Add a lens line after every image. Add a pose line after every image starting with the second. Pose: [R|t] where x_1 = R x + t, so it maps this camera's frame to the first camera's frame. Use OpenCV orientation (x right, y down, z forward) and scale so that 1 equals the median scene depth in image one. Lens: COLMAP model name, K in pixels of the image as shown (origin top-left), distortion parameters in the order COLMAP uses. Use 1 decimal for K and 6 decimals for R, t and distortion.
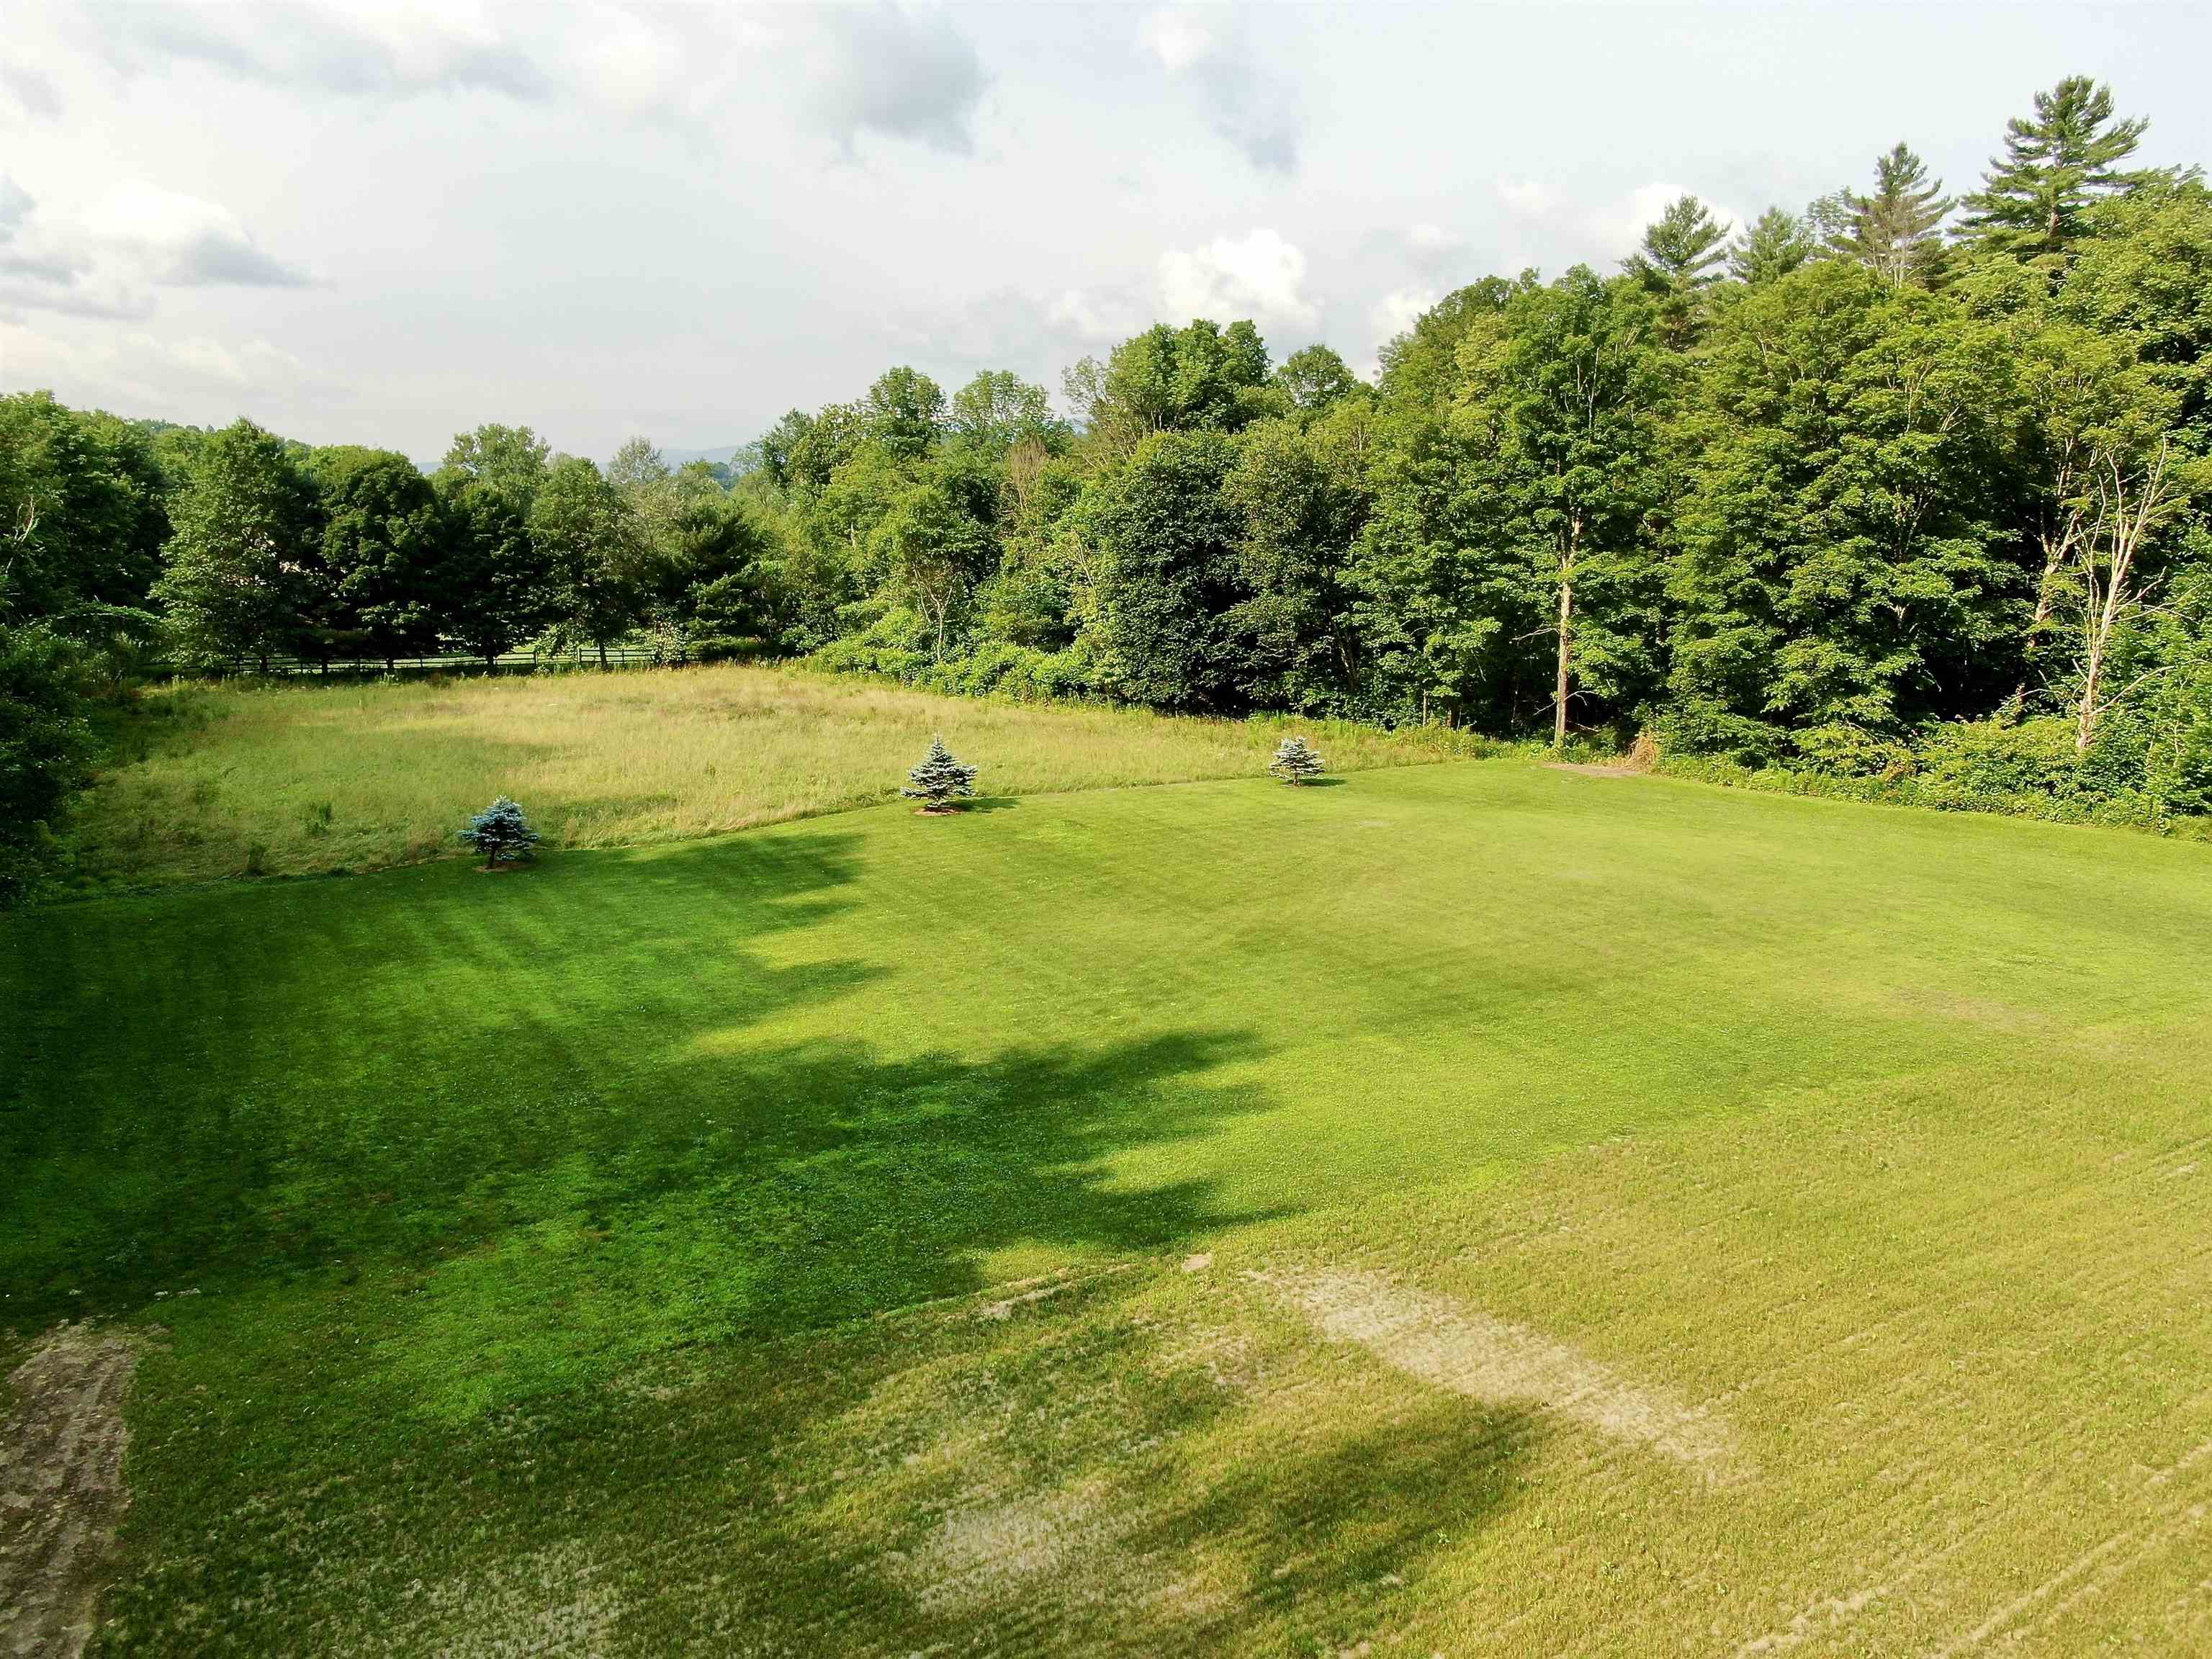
lens RADIAL K [[1588.3, 0, 1113.4], [0, 1588.3, 831.1], [0, 0, 1]] dist [-0.019324, 0.006080]
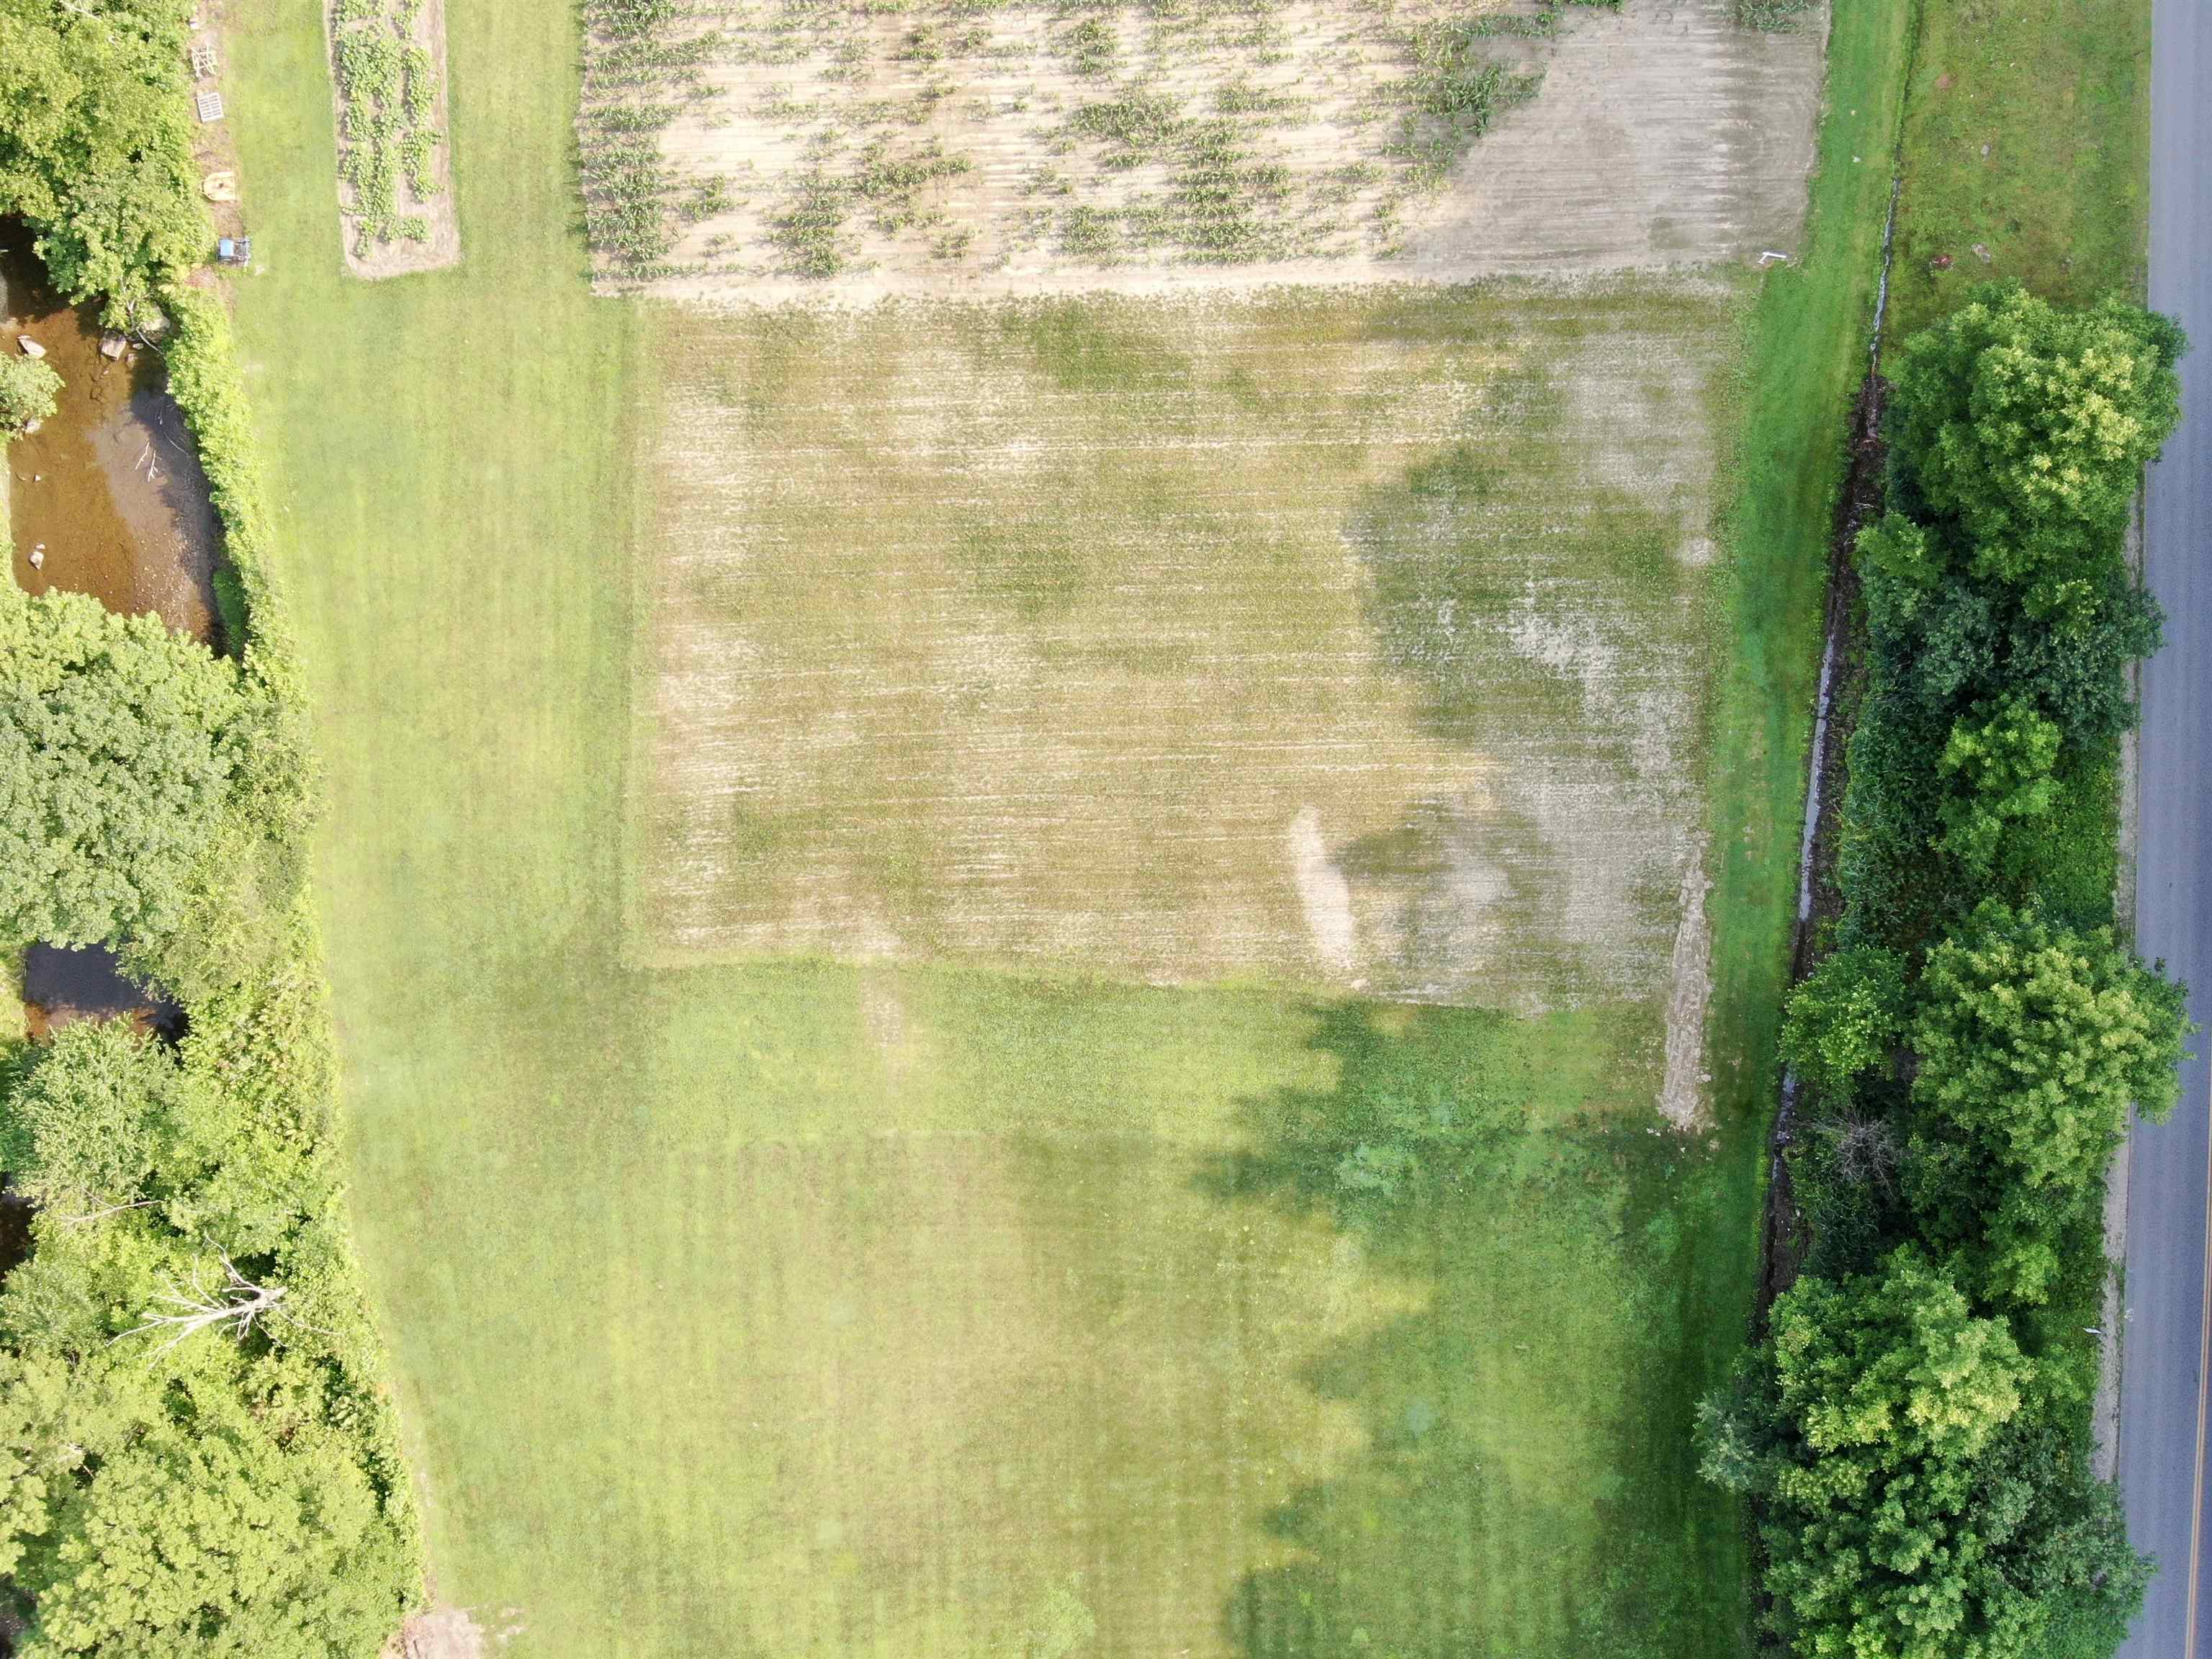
lens RADIAL K [[2783.0, 0, 1114.4], [0, 2783.0, 832.9], [0, 0, 1]] dist [0.054059, 0.000000]
pose [[-0.861489, -0.507624, 0.012441, 0.156831], [0.124527, -0.187456, 0.974348, -1.436617], [-0.492270, 0.840939, 0.224704, -0.060499]]
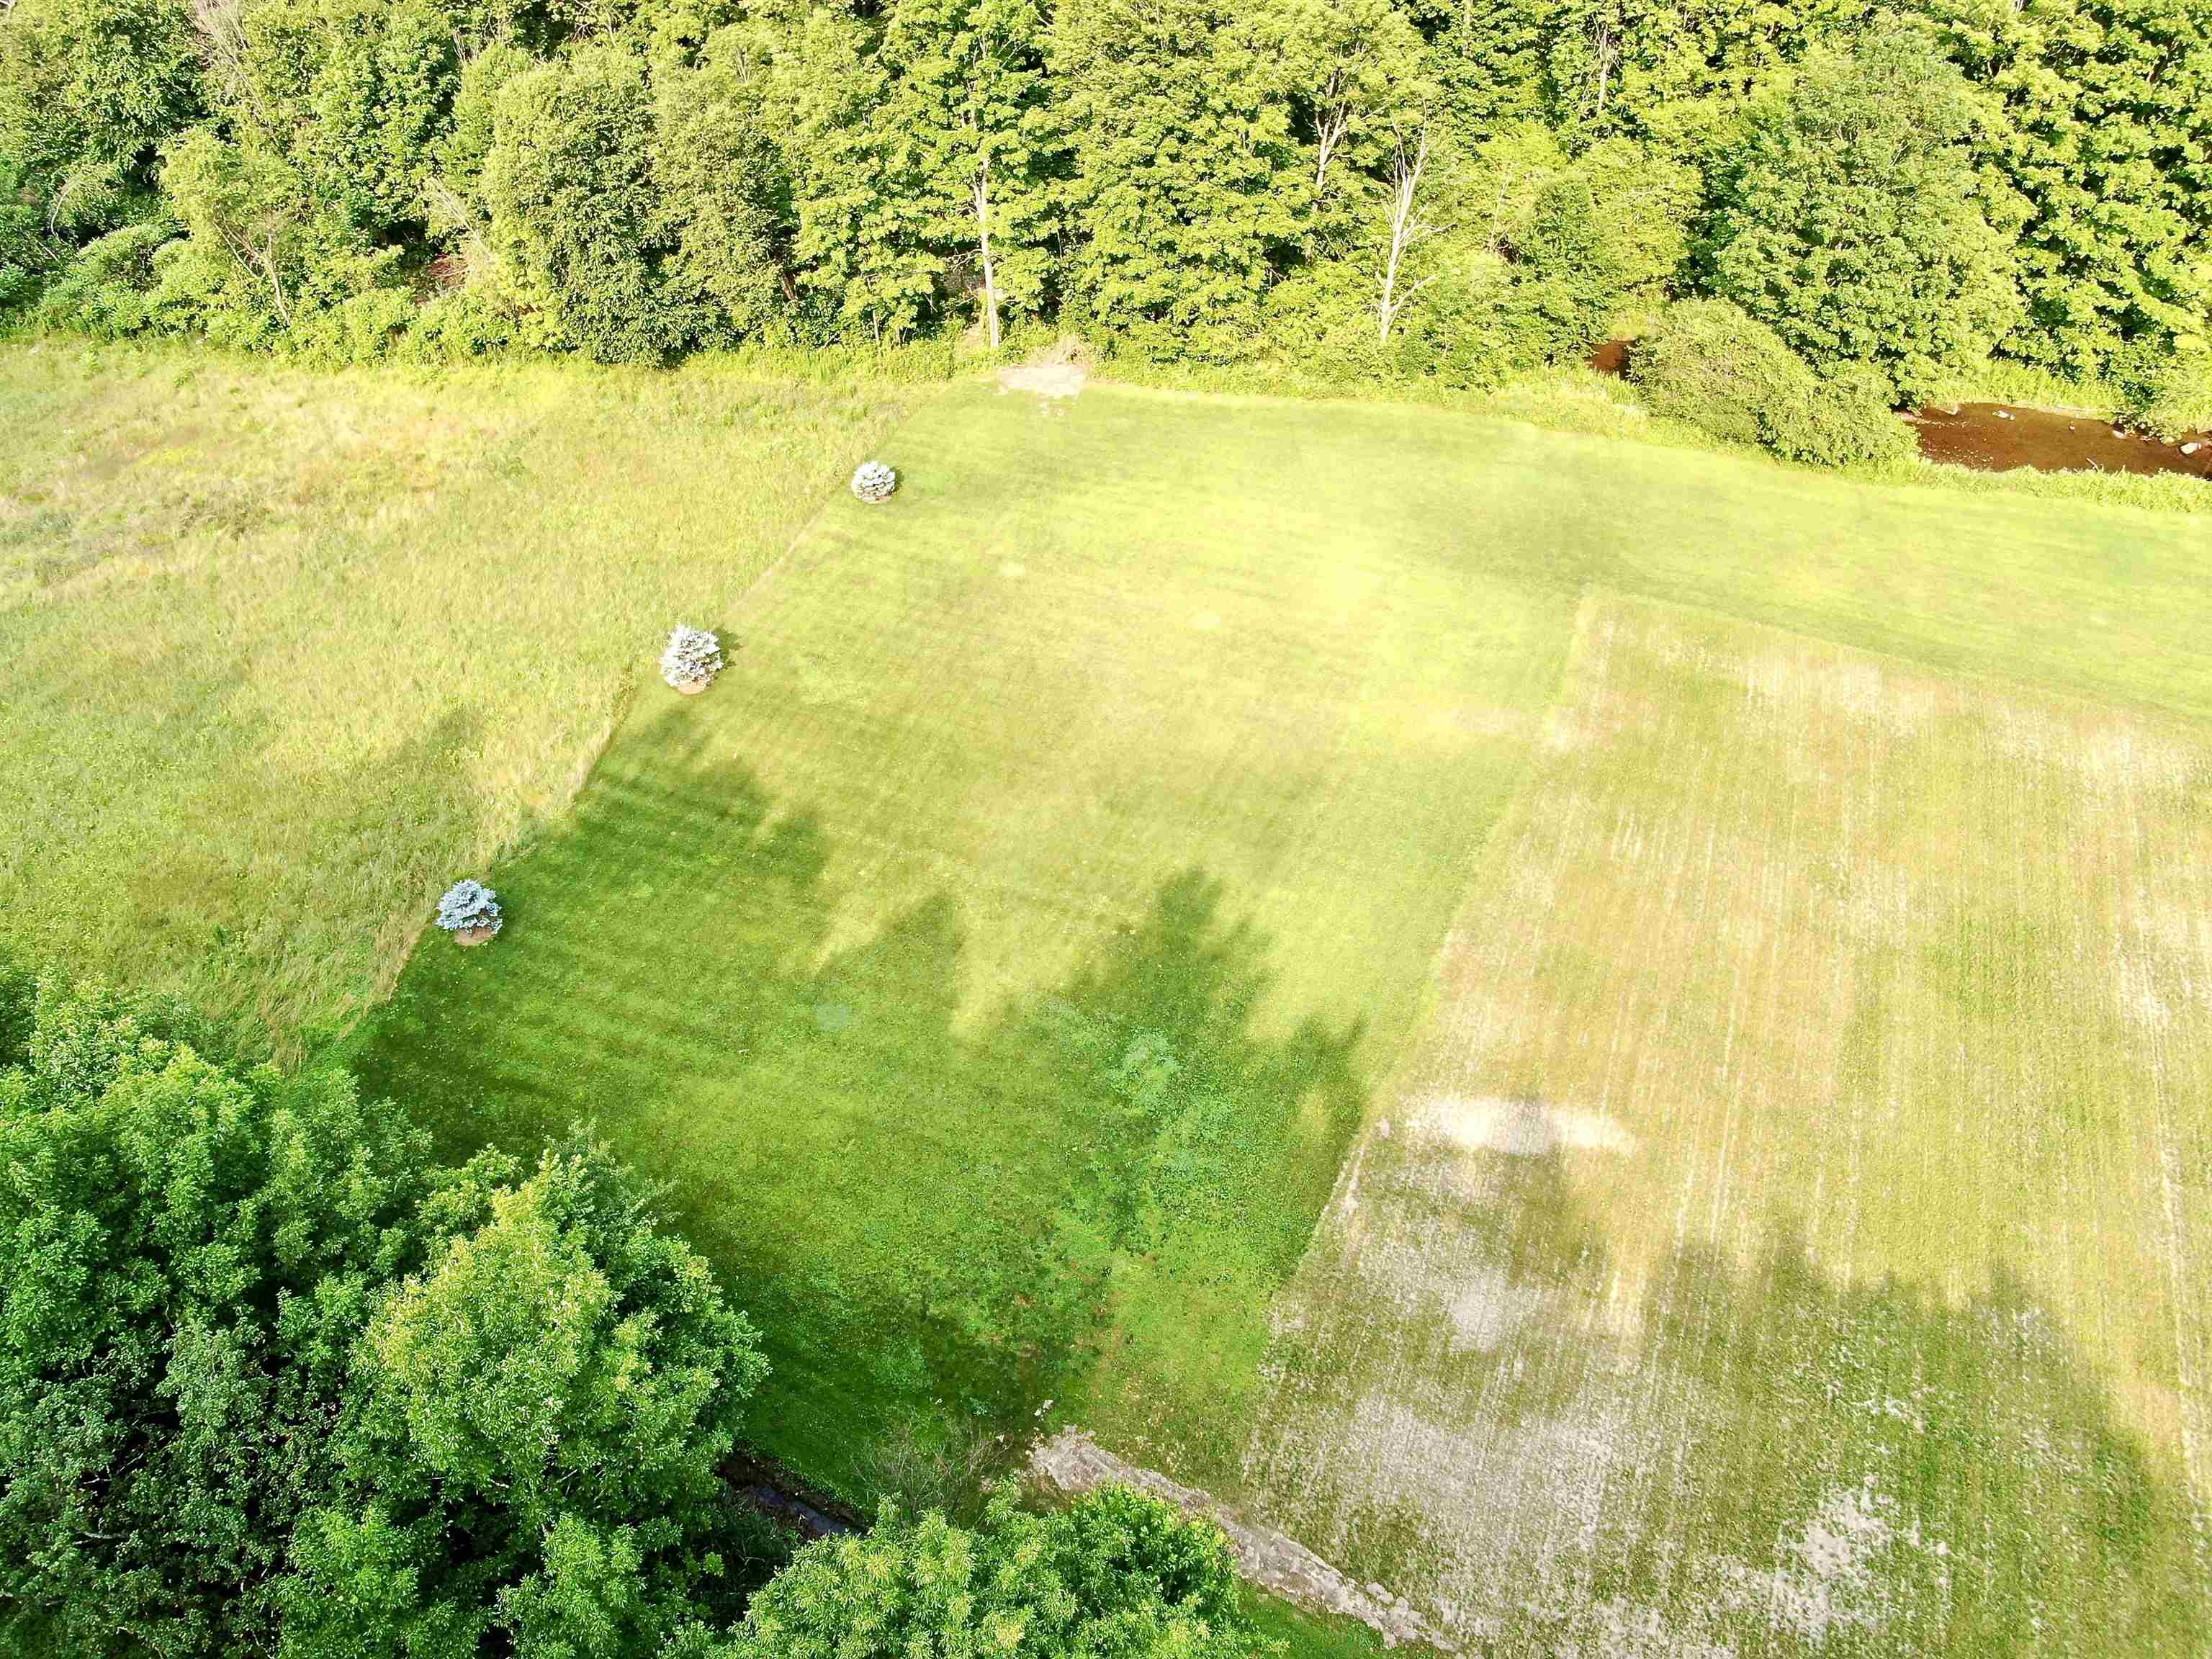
lens RADIAL K [[1588.3, 0, 1112.6], [0, 1588.3, 833.9], [0, 0, 1]] dist [-0.019324, 0.006080]
pose [[0.796270, -0.435106, 0.420282, -0.297903], [0.129026, 0.800915, 0.584712, -0.417919], [-0.591022, -0.411361, 0.693884, -0.047836]]
